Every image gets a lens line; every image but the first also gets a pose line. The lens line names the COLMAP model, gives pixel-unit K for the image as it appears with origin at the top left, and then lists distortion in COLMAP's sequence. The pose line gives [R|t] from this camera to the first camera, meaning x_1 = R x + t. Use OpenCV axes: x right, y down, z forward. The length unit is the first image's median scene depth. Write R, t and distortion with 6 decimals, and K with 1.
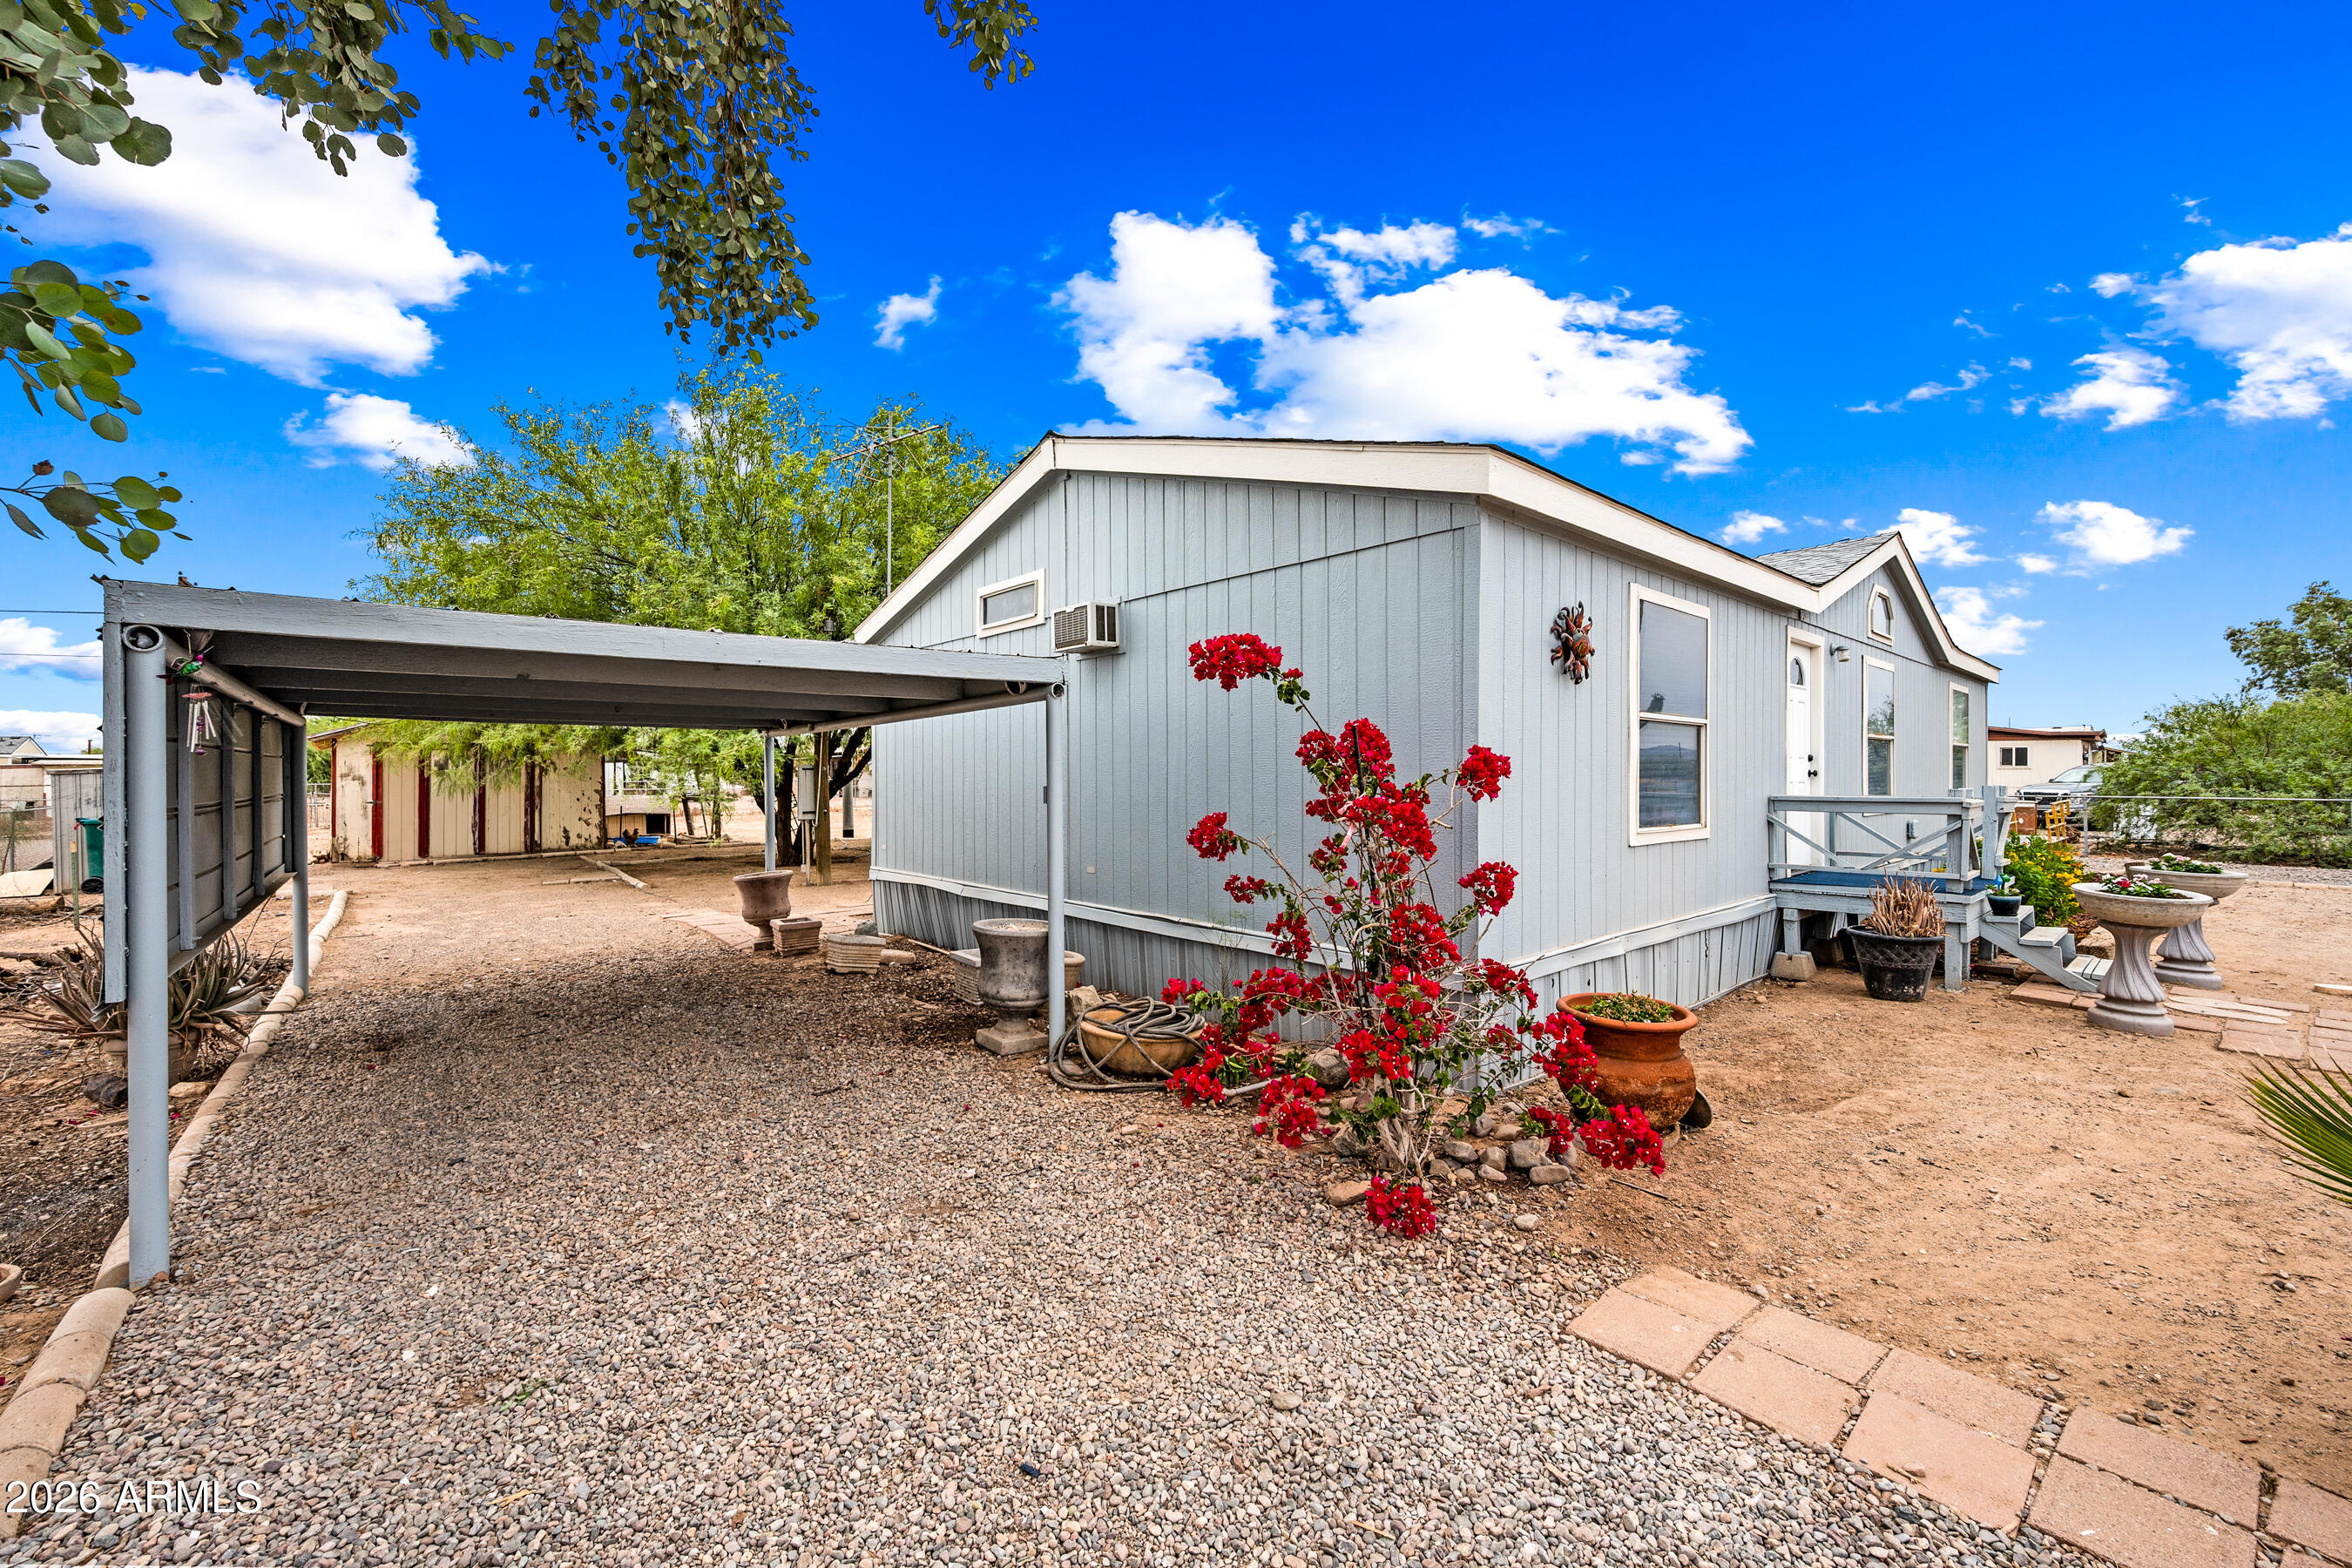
lens RADIAL K [[934.2, 0, 1176.0], [0, 934.2, 784.0], [0, 0, 1]] dist [-0.000633, -0.000105]
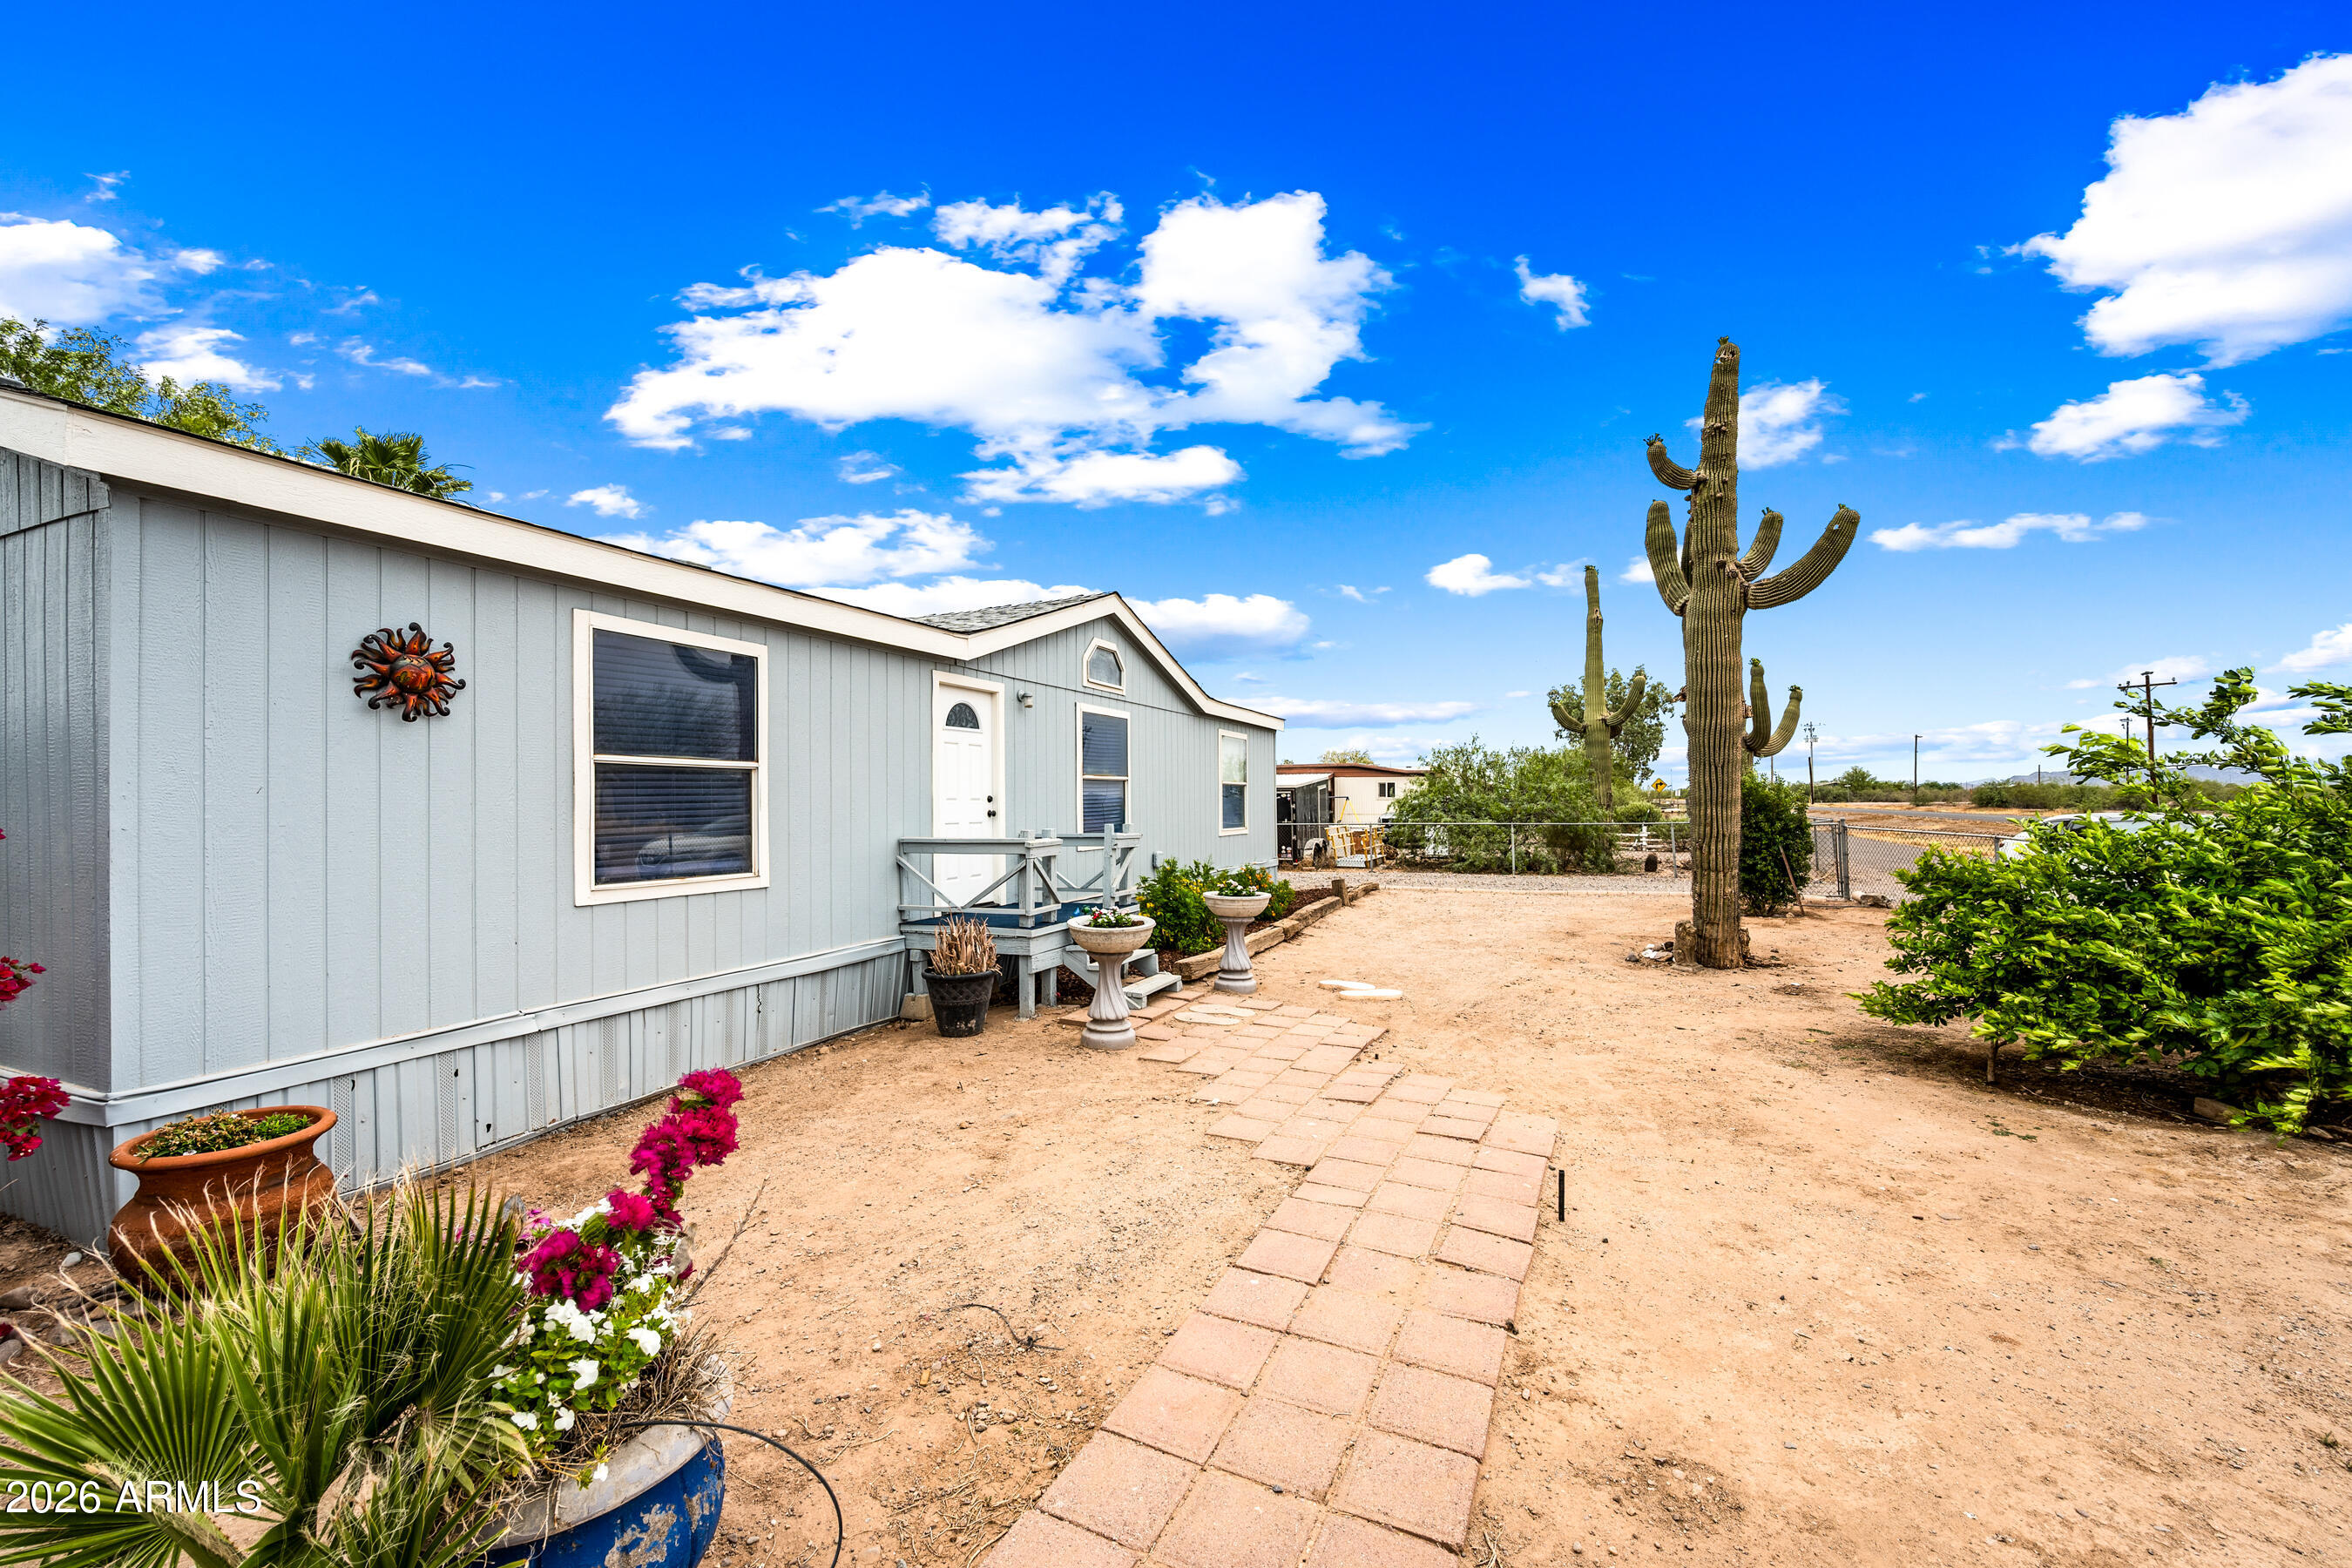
lens RADIAL K [[931.9, 0, 1173.8], [0, 931.9, 804.6], [0, 0, 1]] dist [-0.000381, -0.000037]
pose [[0.906239, -0.008079, 0.422688, 0.486147], [0.012836, 0.999882, -0.008409, -0.011481], [-0.422571, 0.013046, 0.906236, -0.036125]]
